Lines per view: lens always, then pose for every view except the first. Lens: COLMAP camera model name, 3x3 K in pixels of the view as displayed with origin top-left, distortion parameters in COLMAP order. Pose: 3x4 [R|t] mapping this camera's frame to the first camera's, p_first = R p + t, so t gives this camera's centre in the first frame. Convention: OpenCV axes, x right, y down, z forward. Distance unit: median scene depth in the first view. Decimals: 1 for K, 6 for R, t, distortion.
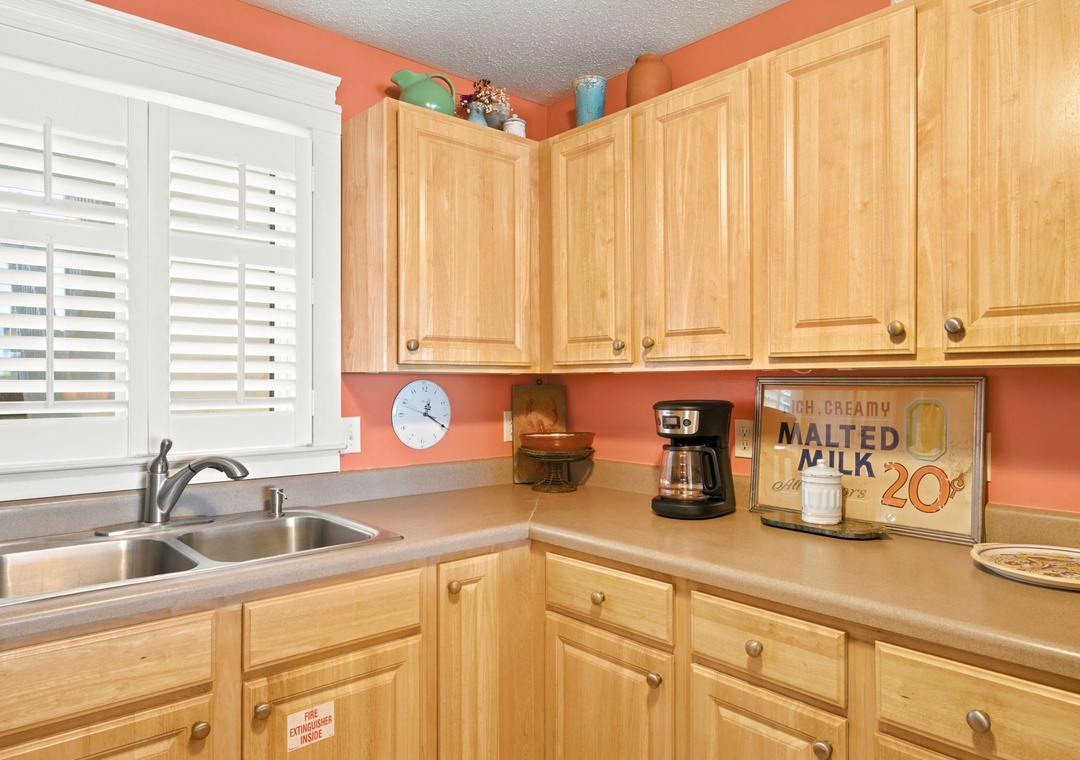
lens RADIAL K [[661.3, 0, 515.1], [0, 661.3, 377.8], [0, 0, 1]] dist [0.016856, -0.000587]
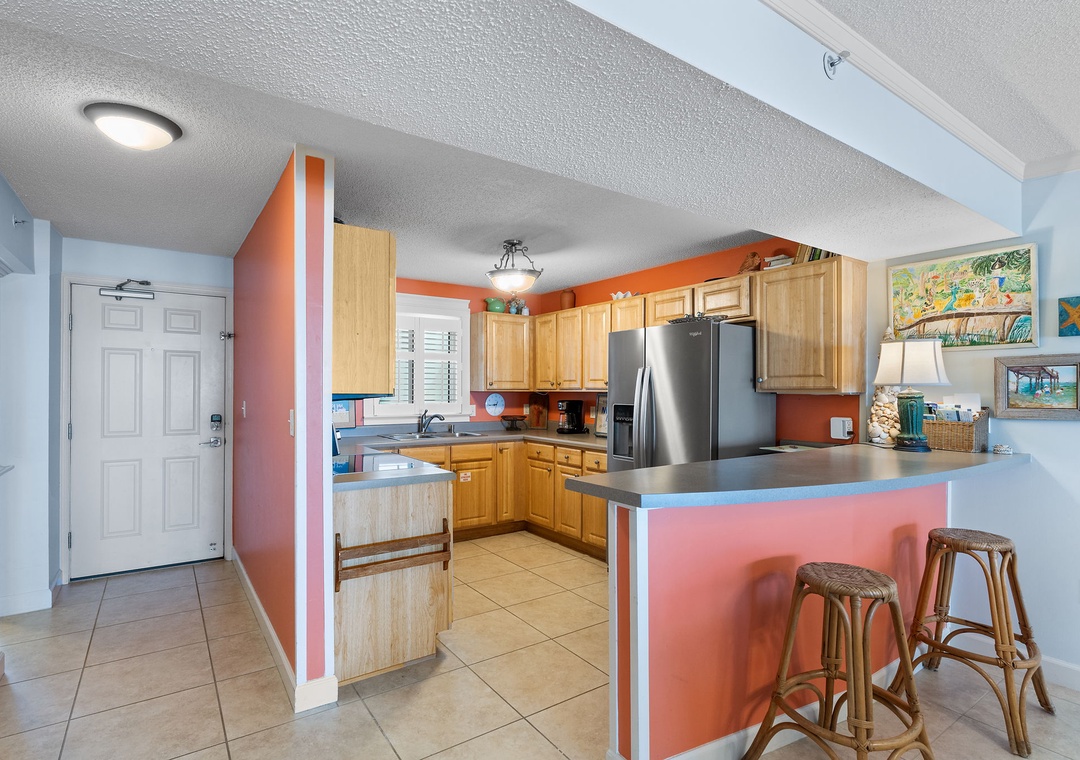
lens RADIAL K [[535.8, 0, 538.6], [0, 535.8, 387.8], [0, 0, 1]] dist [-0.009192, 0.000617]
pose [[0.995300, 0.002750, -0.096796, 0.379366], [-0.002127, 0.999976, 0.006543, -0.049388], [0.096812, -0.006307, 0.995283, -1.838637]]
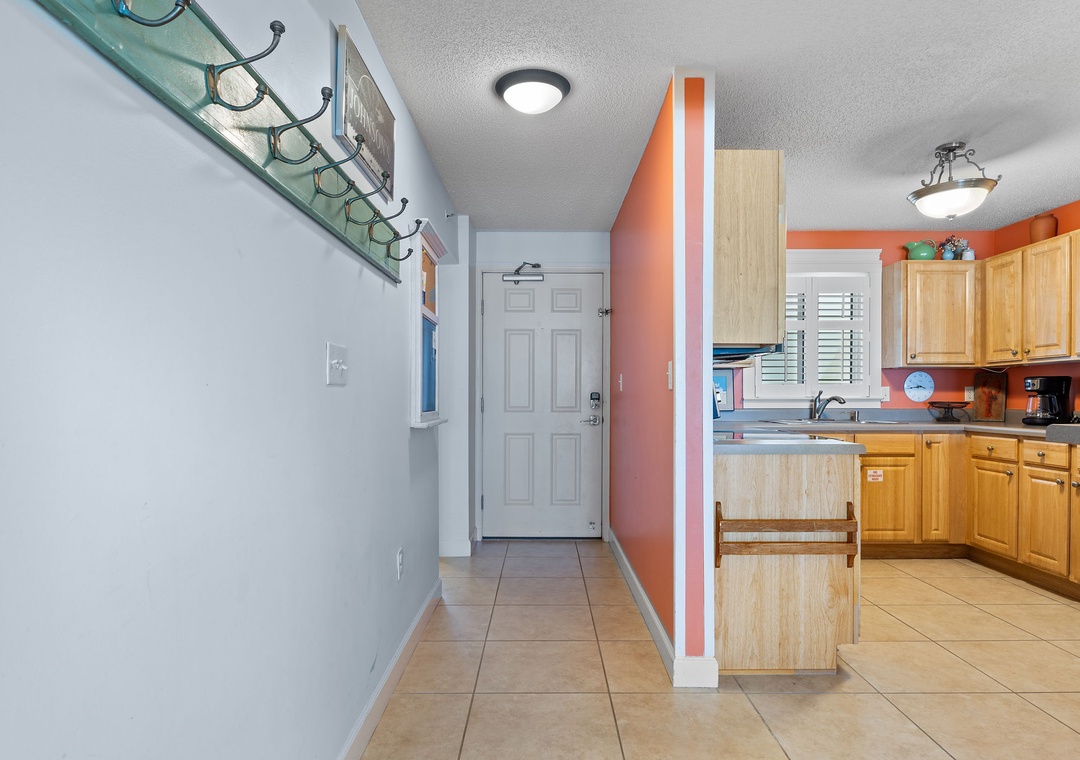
lens RADIAL K [[631.5, 0, 552.0], [0, 631.5, 406.0], [0, 0, 1]] dist [-0.004498, 0.001707]
pose [[0.765364, 0.007925, -0.643549, 0.365817], [0.004306, 0.999839, 0.017433, 0.100066], [0.643583, -0.016114, 0.765207, -1.864615]]
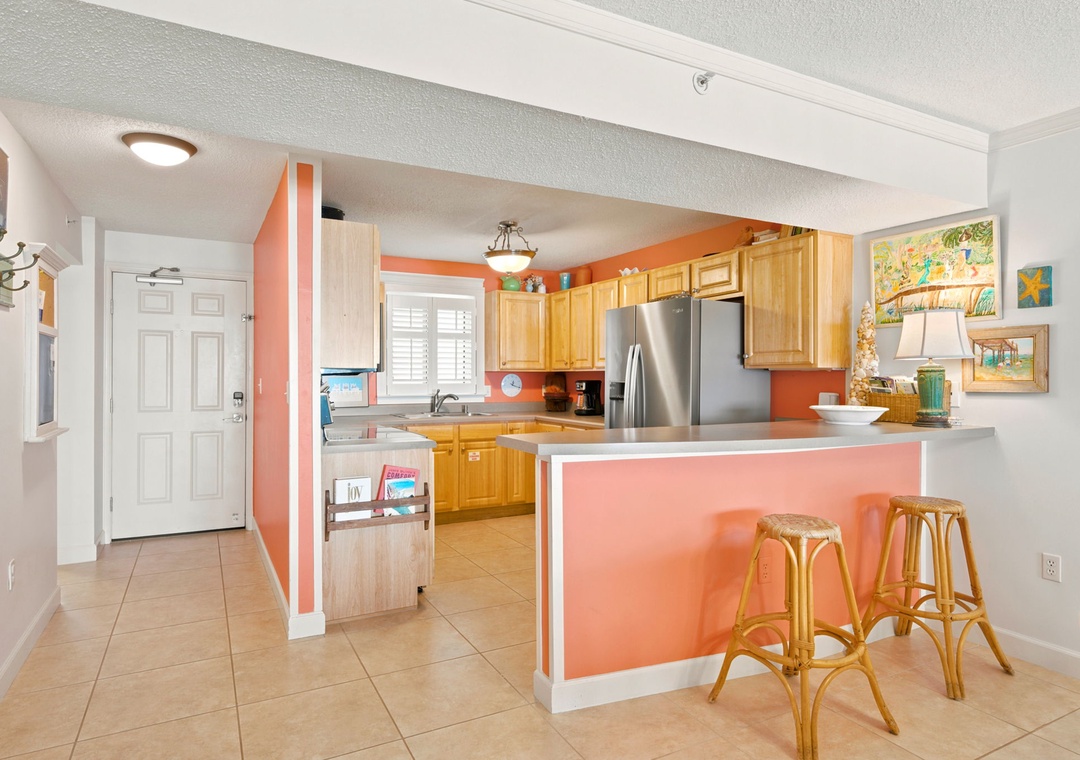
lens RADIAL K [[631.5, 0, 545.1], [0, 631.5, 374.7], [0, 0, 1]] dist [-0.004498, 0.001707]
pose [[0.977020, 0.001521, -0.213142, 0.777305], [-0.000208, 0.999981, 0.006184, -0.012381], [0.213147, -0.005998, 0.977002, -2.218373]]
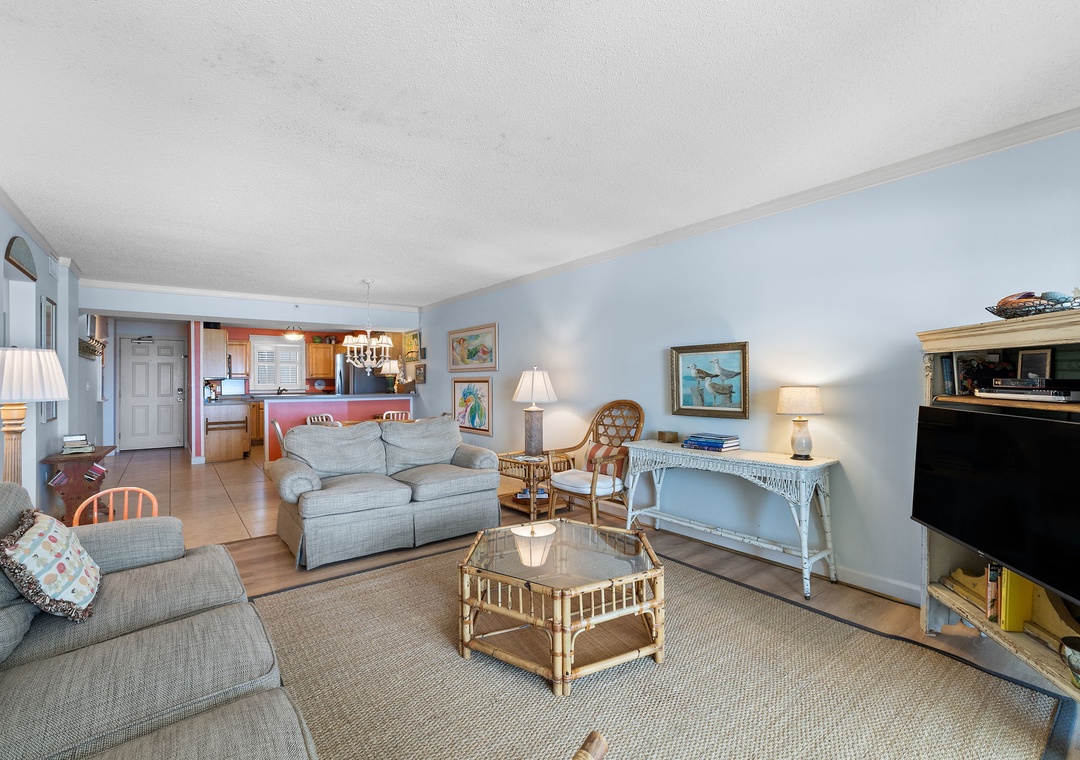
lens RADIAL K [[477.7, 0, 560.2], [0, 477.7, 376.7], [0, 0, 1]] dist [0.002276, -0.000201]
pose [[0.999199, -0.008954, -0.039006, 3.165519], [0.008906, 0.999959, -0.001396, 0.004771], [0.039017, 0.001047, 0.999238, -4.779603]]
